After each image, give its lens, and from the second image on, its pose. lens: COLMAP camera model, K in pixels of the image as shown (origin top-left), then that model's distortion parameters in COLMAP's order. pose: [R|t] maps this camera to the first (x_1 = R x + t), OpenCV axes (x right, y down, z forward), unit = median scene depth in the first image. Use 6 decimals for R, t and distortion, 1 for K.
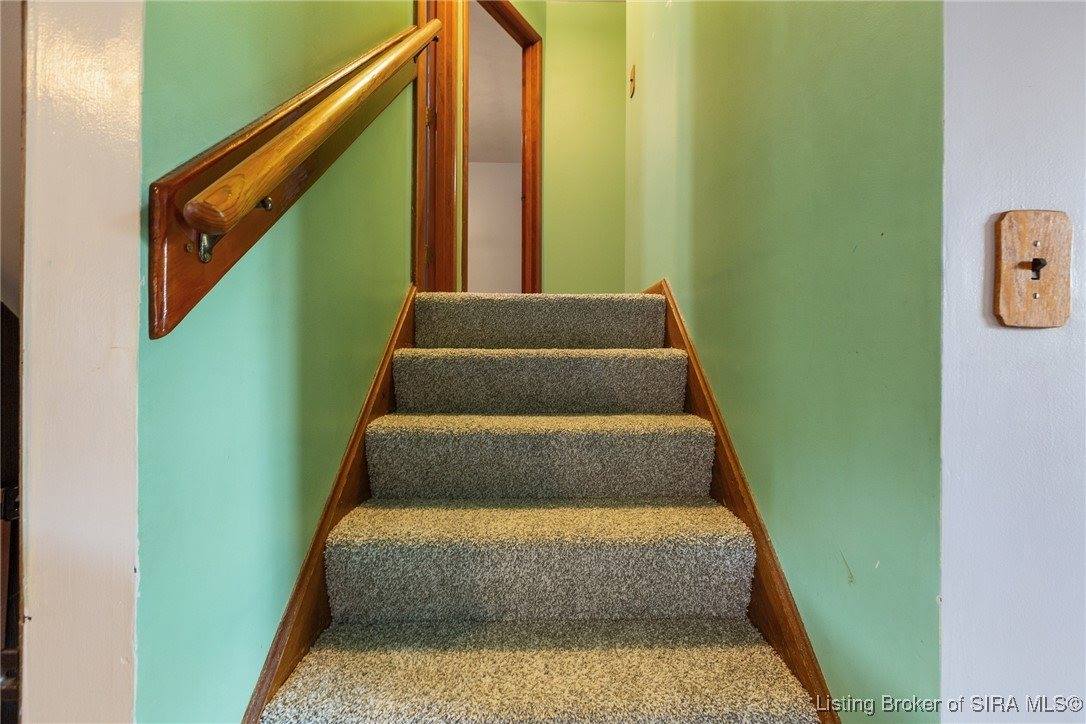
lens RADIAL K [[486.6, 0, 546.9], [0, 486.6, 355.8], [0, 0, 1]] dist [-0.000376, 0.000047]
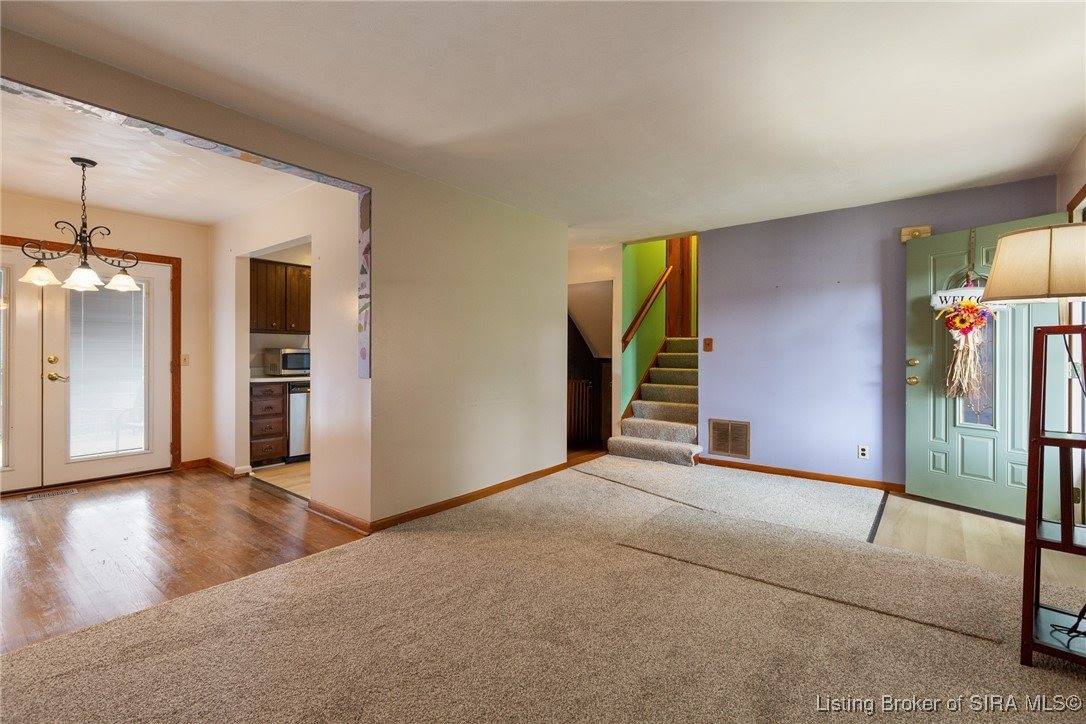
lens RADIAL K [[486.6, 0, 546.9], [0, 486.6, 355.8], [0, 0, 1]] dist [-0.000376, 0.000047]
pose [[0.772886, 0.002410, -0.634540, 1.567624], [-0.002180, 0.999997, 0.001143, 0.007363], [0.634541, 0.000499, 0.772889, -2.789627]]
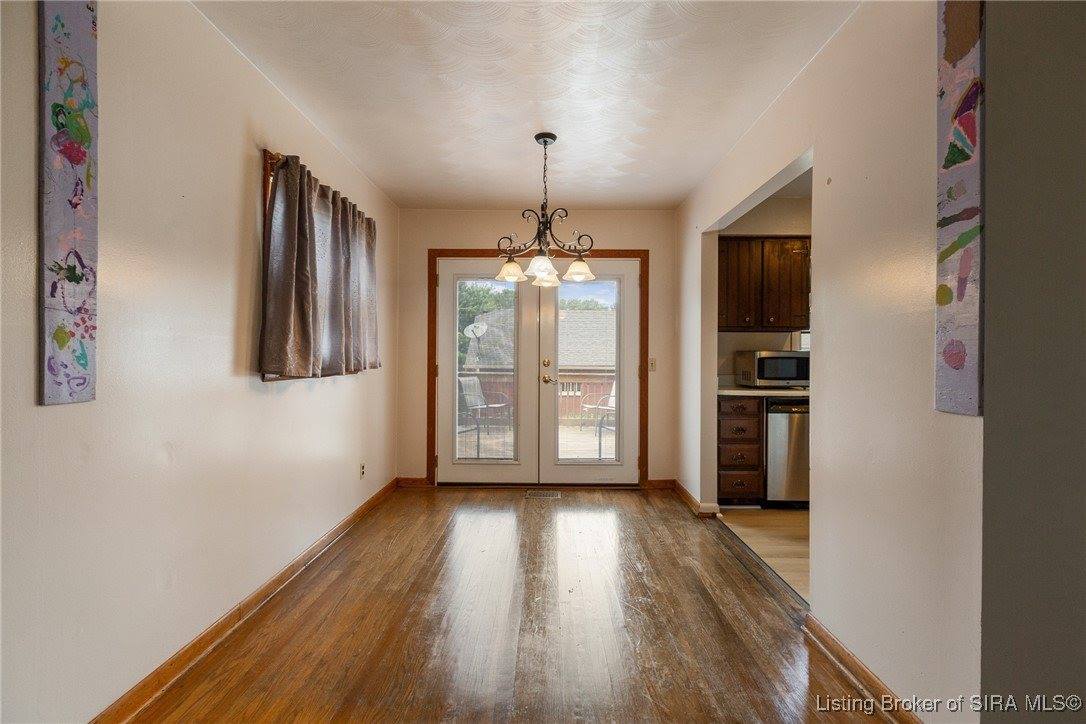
lens RADIAL K [[486.6, 0, 546.9], [0, 486.6, 355.8], [0, 0, 1]] dist [-0.000376, 0.000047]
pose [[-0.013326, -0.005694, -0.999895, 0.540747], [-0.008060, 0.999952, -0.005586, 0.013233], [0.999879, 0.007984, -0.013371, -2.403220]]
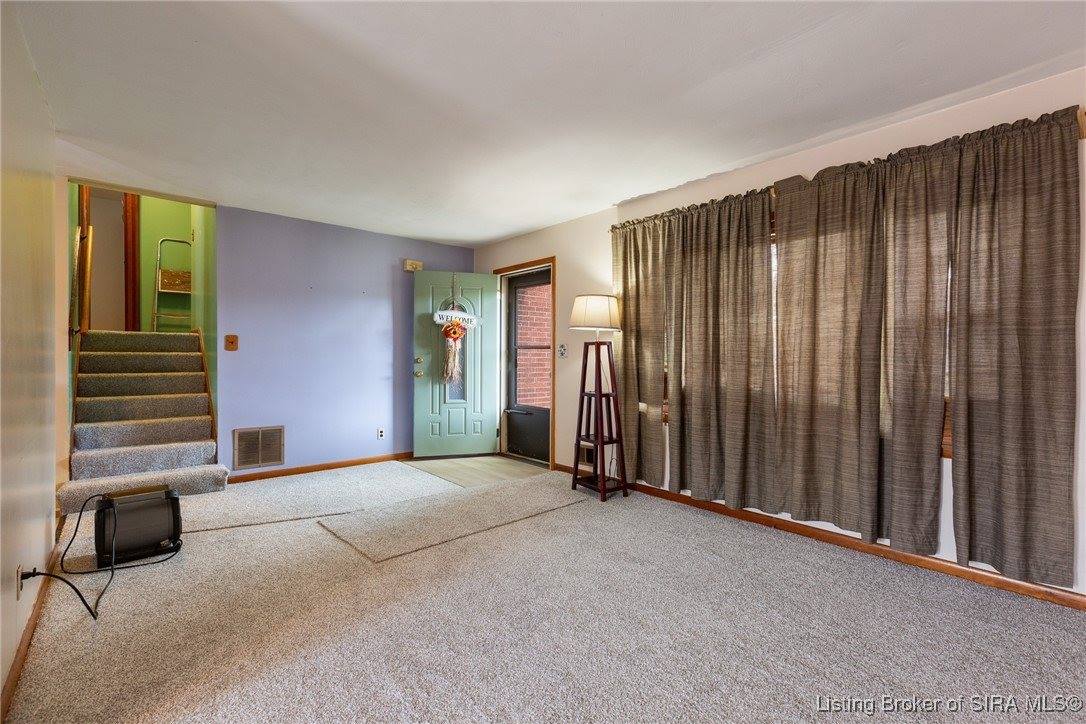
lens RADIAL K [[486.0, 0, 543.0], [0, 486.0, 362.0], [0, 0, 1]] dist [0.000635, 0.000122]
pose [[0.765006, -0.007006, 0.643985, -0.066416], [-0.000420, 0.999935, 0.011377, 0.011350], [-0.644023, -0.008974, 0.764953, -2.837874]]
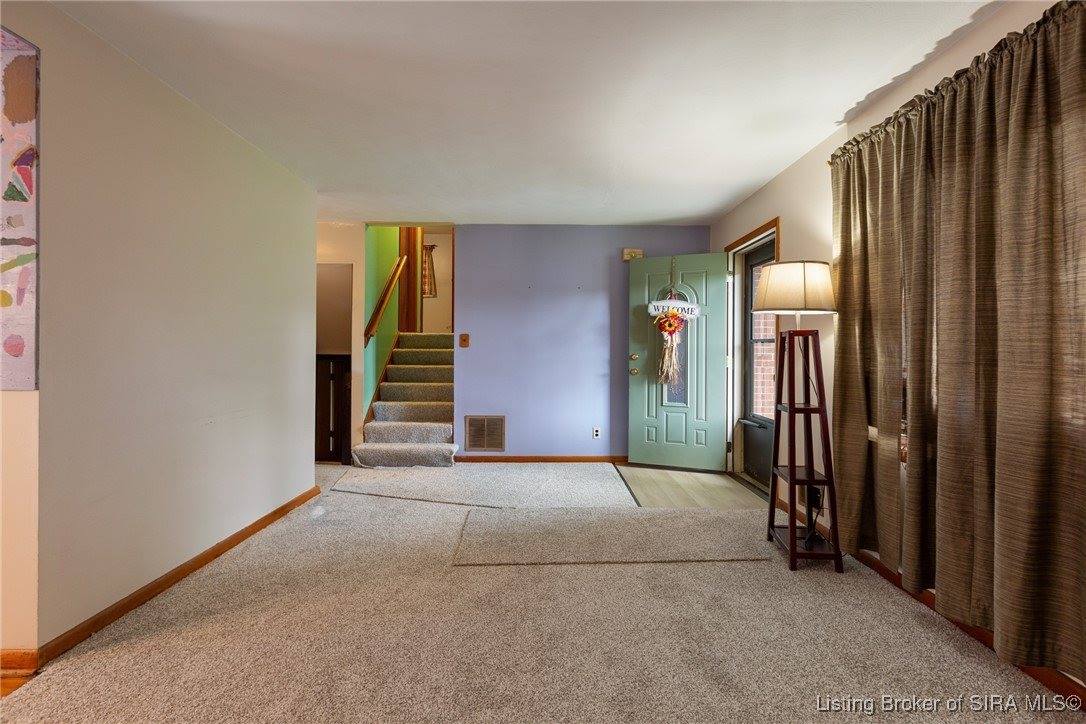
lens RADIAL K [[492.1, 0, 548.9], [0, 492.1, 353.3], [0, 0, 1]] dist [-0.000450, 0.000321]
pose [[0.999991, 0.002447, -0.003413, 0.911502], [-0.002444, 0.999997, 0.000640, 0.014895], [0.003415, -0.000632, 0.999994, -2.825715]]
